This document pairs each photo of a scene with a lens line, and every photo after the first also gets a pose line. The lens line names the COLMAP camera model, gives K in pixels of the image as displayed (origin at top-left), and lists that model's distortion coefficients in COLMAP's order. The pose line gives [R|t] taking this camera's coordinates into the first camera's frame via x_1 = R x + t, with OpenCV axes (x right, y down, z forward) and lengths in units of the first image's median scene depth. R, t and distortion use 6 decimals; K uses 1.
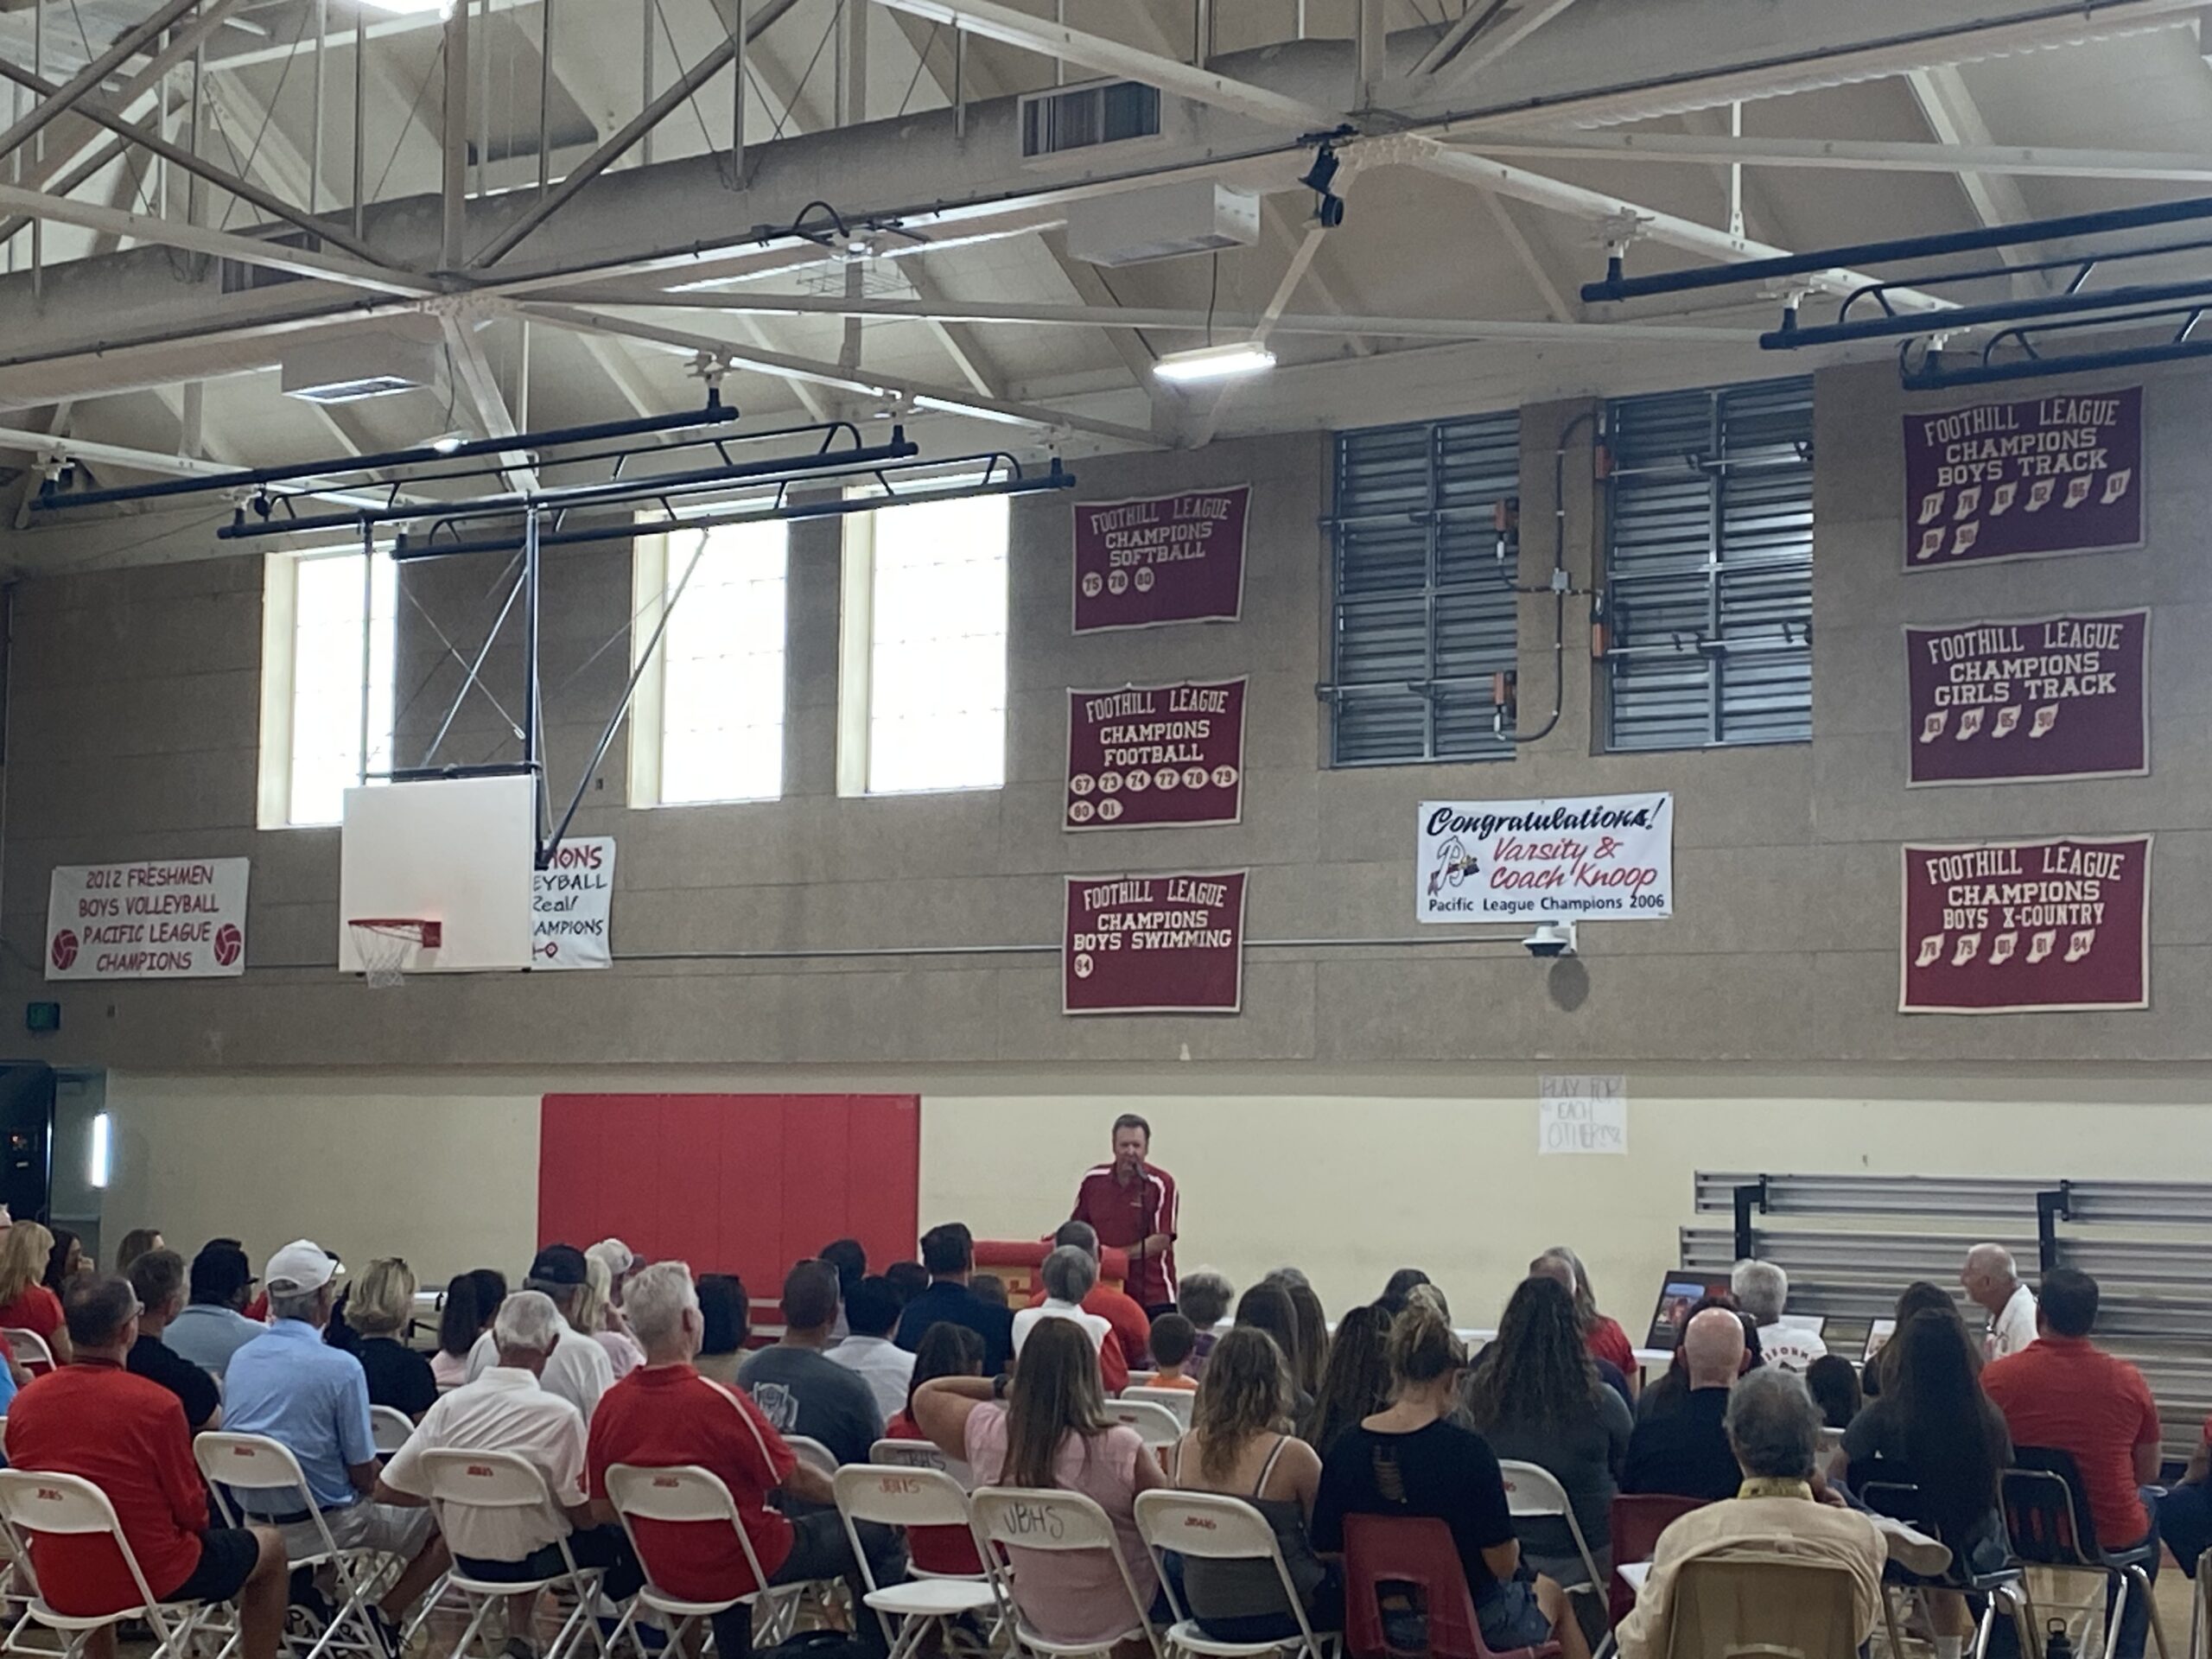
lens RADIAL K [[4410.2, 0, 1106.3], [0, 4410.2, 786.2], [0, 0, 1]] dist [0.179265, 0.000000]
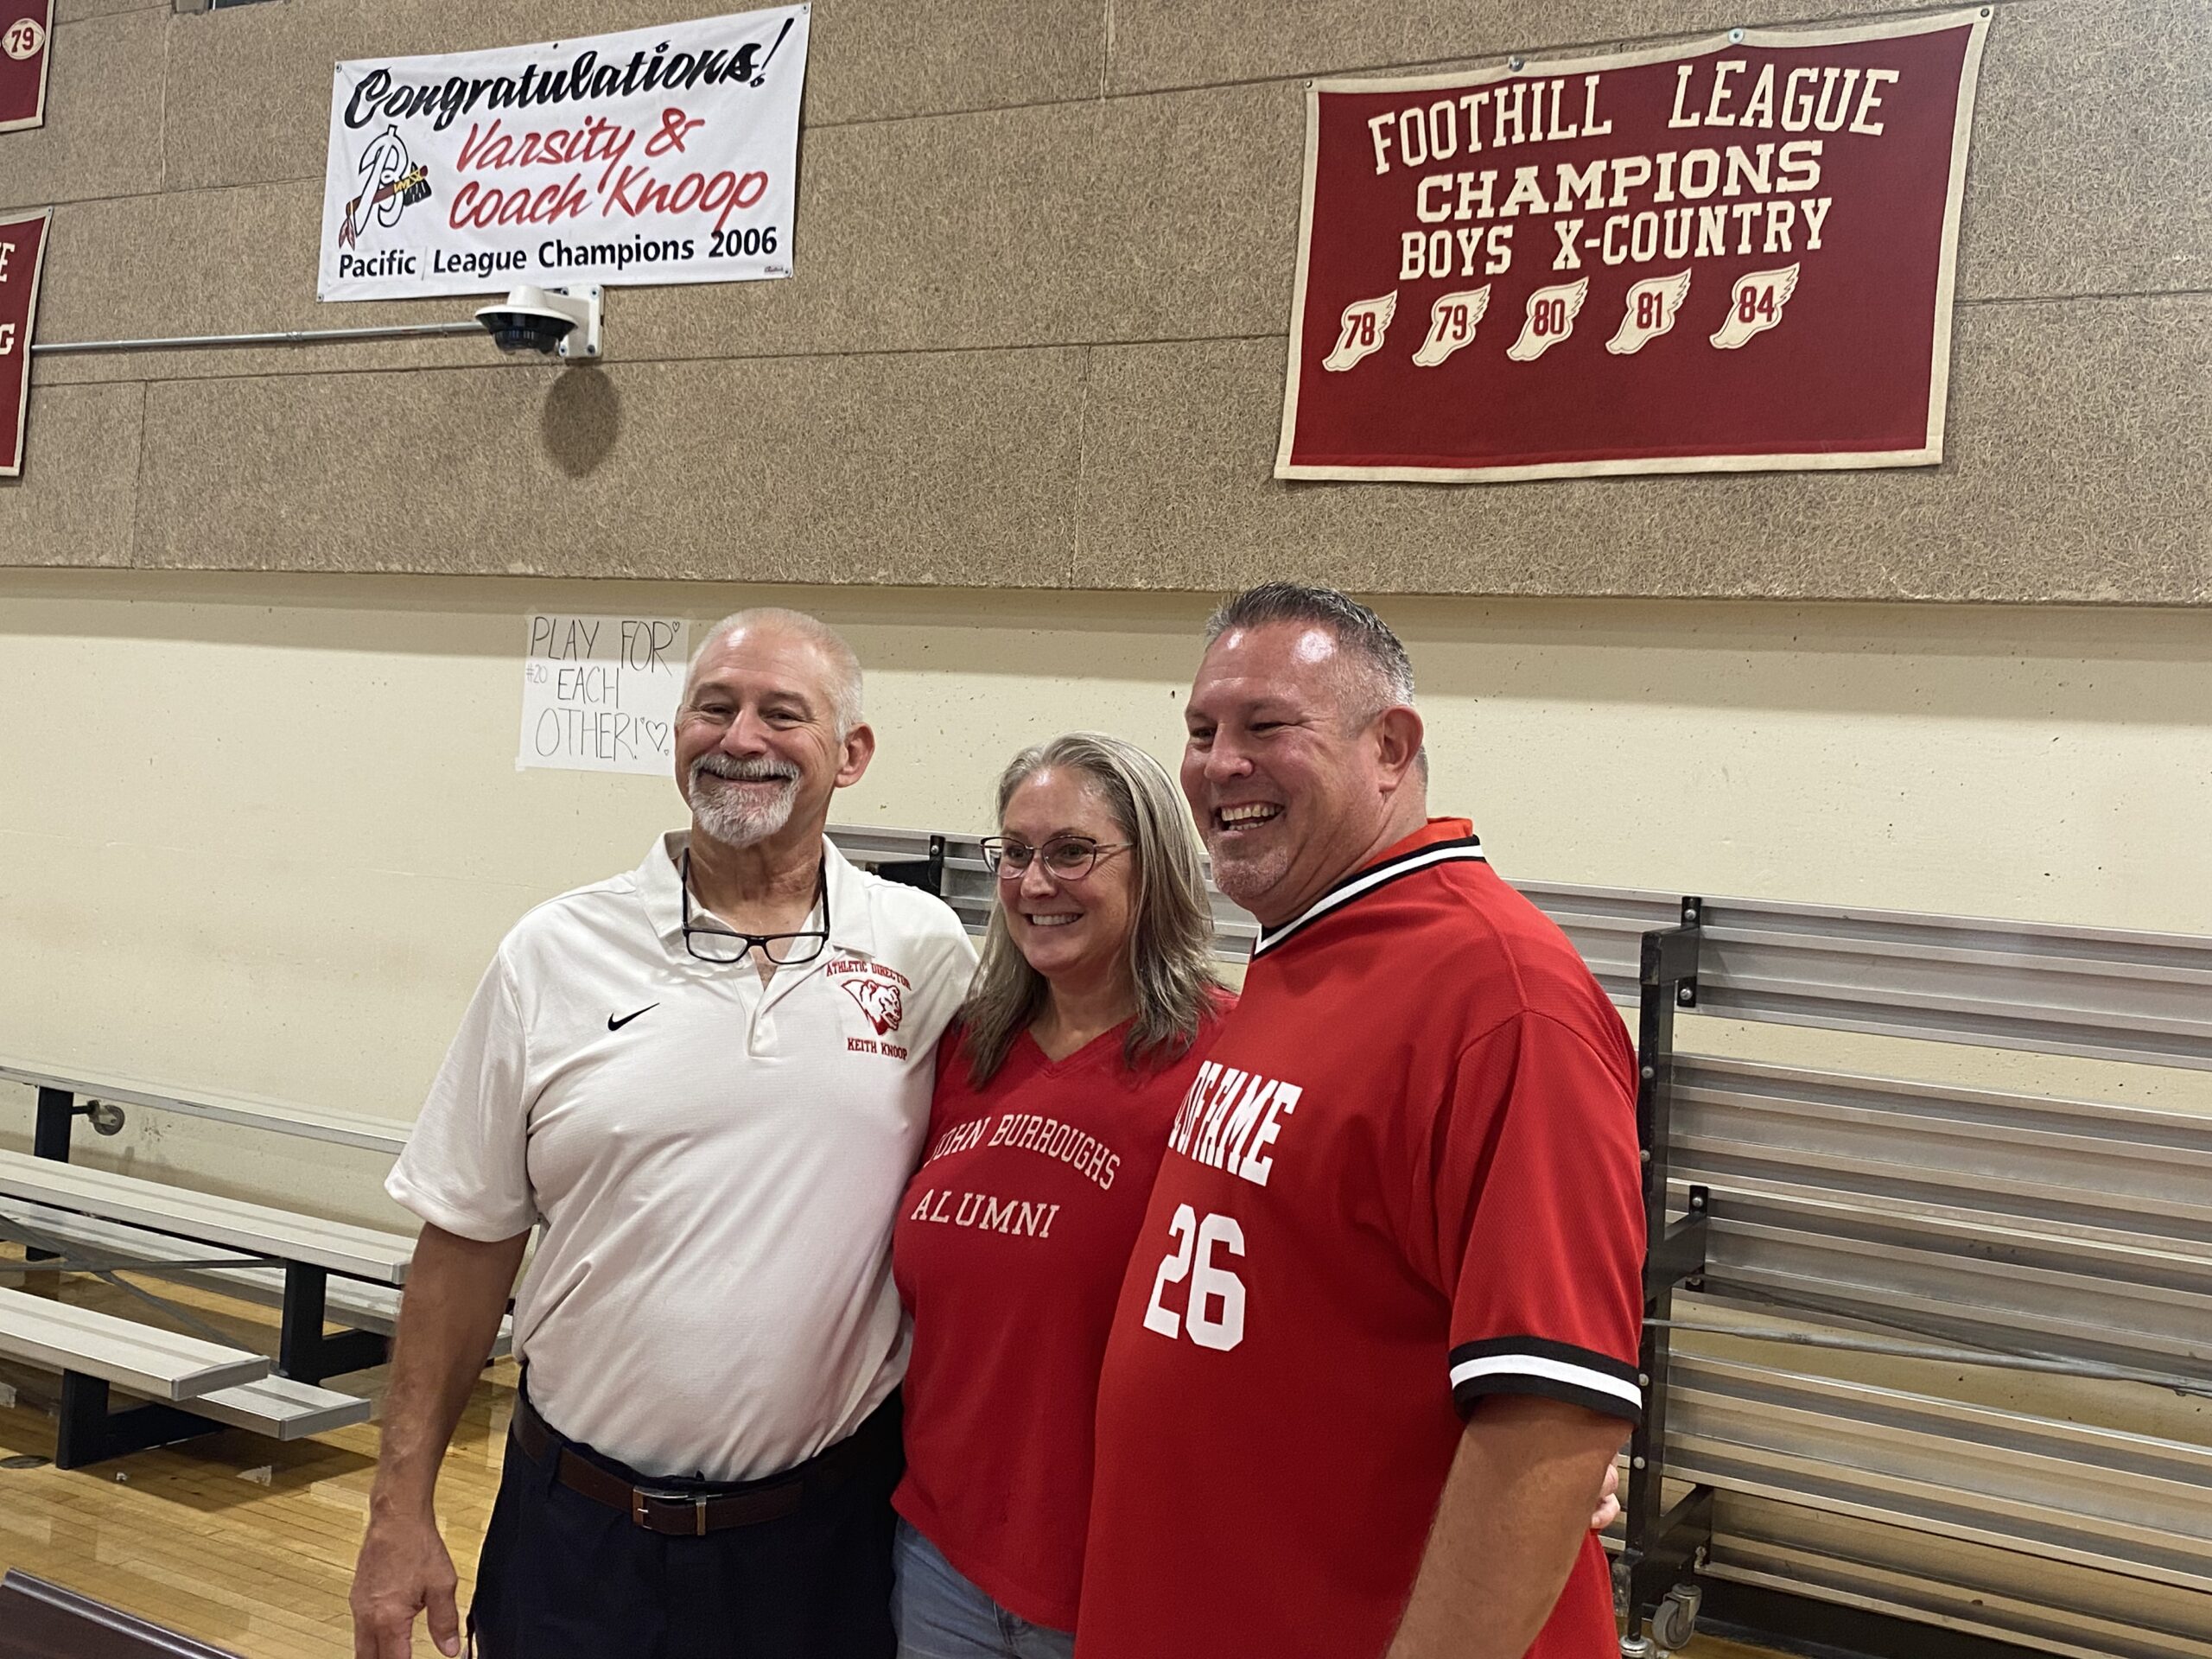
lens RADIAL K [[2153.6, 0, 1154.1], [0, 2153.6, 811.7], [0, 0, 1]] dist [0.024170, 0.000000]
pose [[0.976824, 0.055166, 0.206812, 0.120279], [-0.074537, 0.993410, 0.087071, 0.062406], [-0.200645, -0.100468, 0.974499, 0.759524]]
